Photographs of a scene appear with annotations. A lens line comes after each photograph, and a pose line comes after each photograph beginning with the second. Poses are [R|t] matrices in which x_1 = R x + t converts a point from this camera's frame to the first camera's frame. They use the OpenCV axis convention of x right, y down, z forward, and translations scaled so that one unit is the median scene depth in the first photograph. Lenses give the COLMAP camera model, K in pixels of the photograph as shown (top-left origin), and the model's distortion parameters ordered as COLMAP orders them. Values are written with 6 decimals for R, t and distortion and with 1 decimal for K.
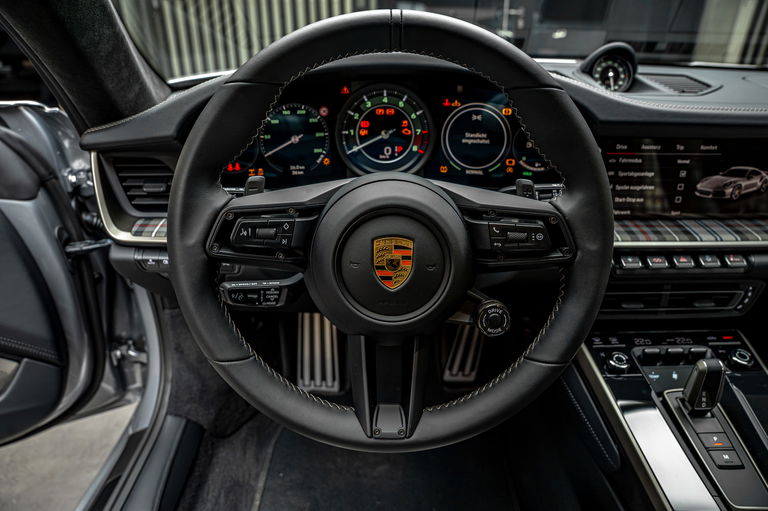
lens RADIAL K [[524.2, 0, 384.0], [0, 524.2, 255.5], [0, 0, 1]] dist [-0.137741, 0.082182]
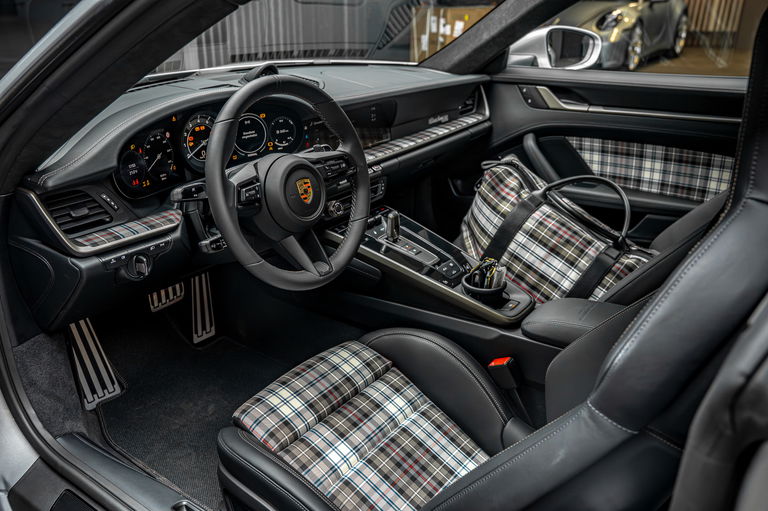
lens RADIAL K [[653.2, 0, 384.0], [0, 653.2, 255.5], [0, 0, 1]] dist [-0.033809, 0.006152]
pose [[0.595594, -0.309842, 0.741125, -1.244142], [0.337505, 0.933753, 0.119143, 0.035024], [-0.728943, 0.179173, 0.660711, -0.637965]]
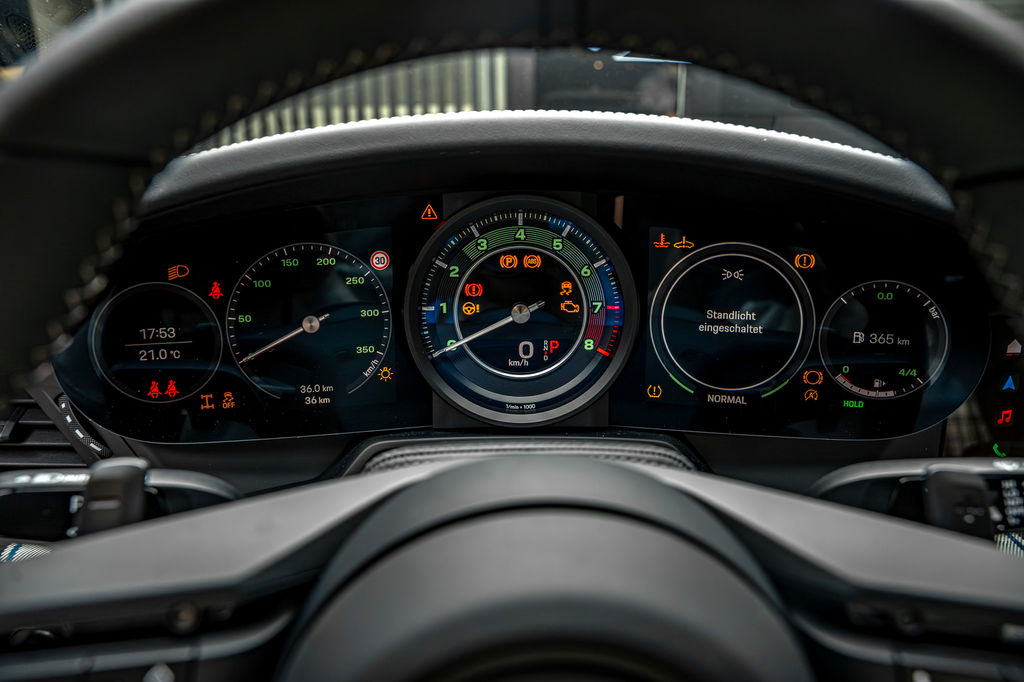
lens RADIAL K [[698.9, 0, 512.0], [0, 698.9, 341.0], [0, 0, 1]] dist [-0.137741, 0.082182]
pose [[0.999997, 0.001249, -0.002011, -0.003716], [-0.001542, 0.988260, -0.152773, -0.122385], [0.001796, 0.152776, 0.988259, 0.433897]]
